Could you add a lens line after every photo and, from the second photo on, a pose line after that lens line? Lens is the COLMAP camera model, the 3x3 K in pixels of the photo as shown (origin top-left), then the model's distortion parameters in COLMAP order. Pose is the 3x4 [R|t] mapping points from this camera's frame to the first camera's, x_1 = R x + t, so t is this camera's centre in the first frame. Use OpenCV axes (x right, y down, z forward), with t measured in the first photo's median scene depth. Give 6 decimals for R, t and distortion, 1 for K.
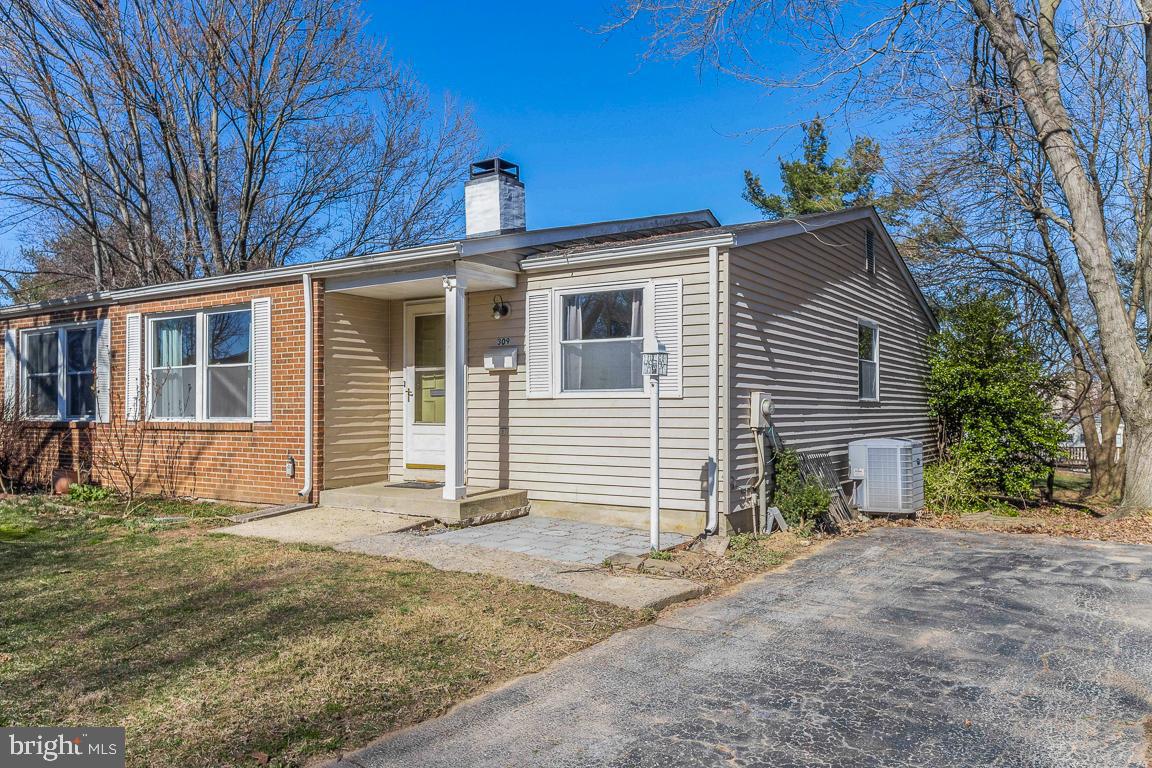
lens RADIAL K [[849.9, 0, 573.7], [0, 849.9, 405.7], [0, 0, 1]] dist [0.008478, 0.000923]
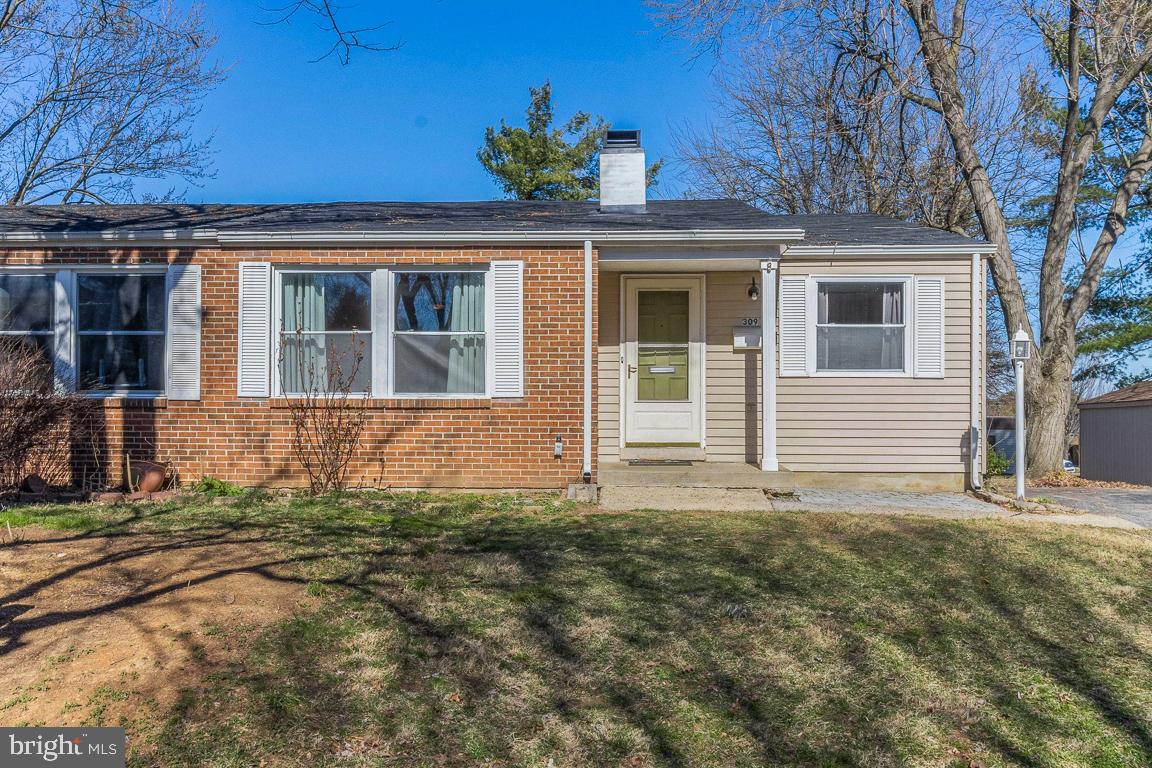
lens RADIAL K [[1032.7, 0, 575.7], [0, 1032.7, 400.2], [0, 0, 1]] dist [0.001744, 0.006128]
pose [[0.858280, 0.005546, 0.513152, -0.867972], [-0.007673, 0.999969, 0.002027, 0.018787], [-0.513125, -0.005678, 0.858295, 0.023192]]
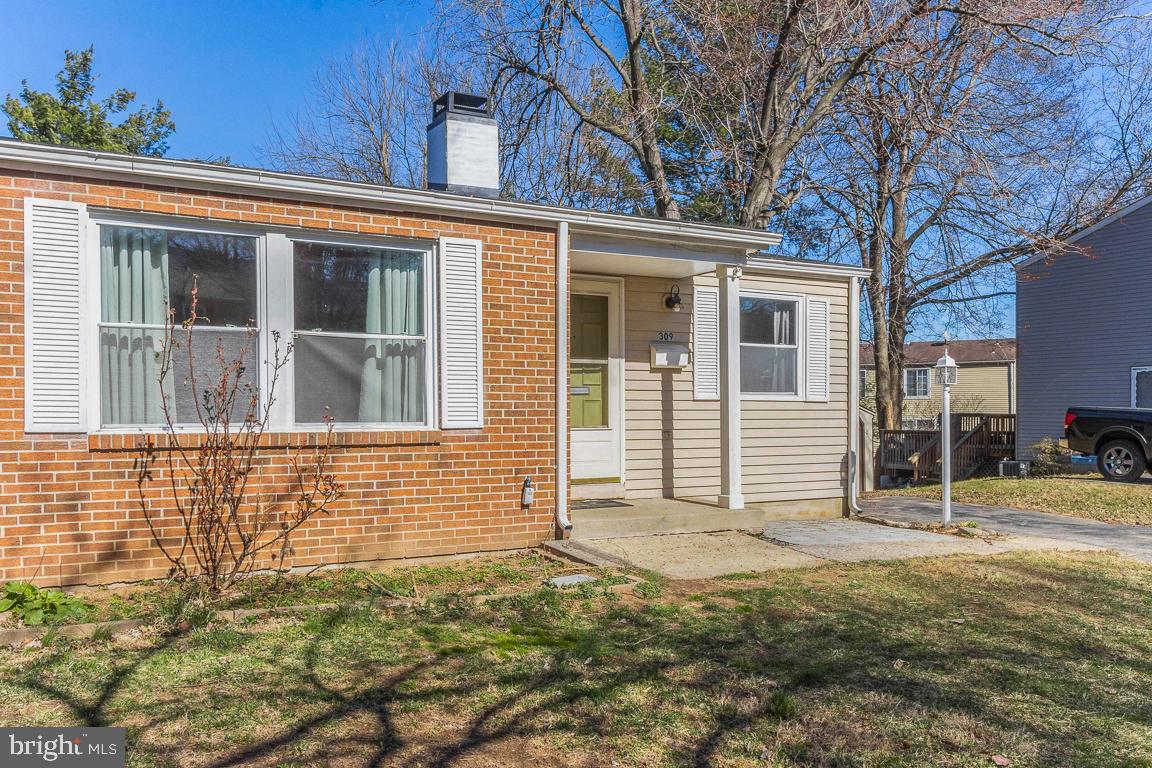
lens RADIAL K [[942.8, 0, 574.7], [0, 942.8, 429.2], [0, 0, 1]] dist [-0.000482, -0.003028]
pose [[0.456037, -0.013749, 0.889854, -0.972493], [-0.005099, 0.999824, 0.018061, 0.005758], [-0.889946, -0.012774, 0.455887, 0.595387]]
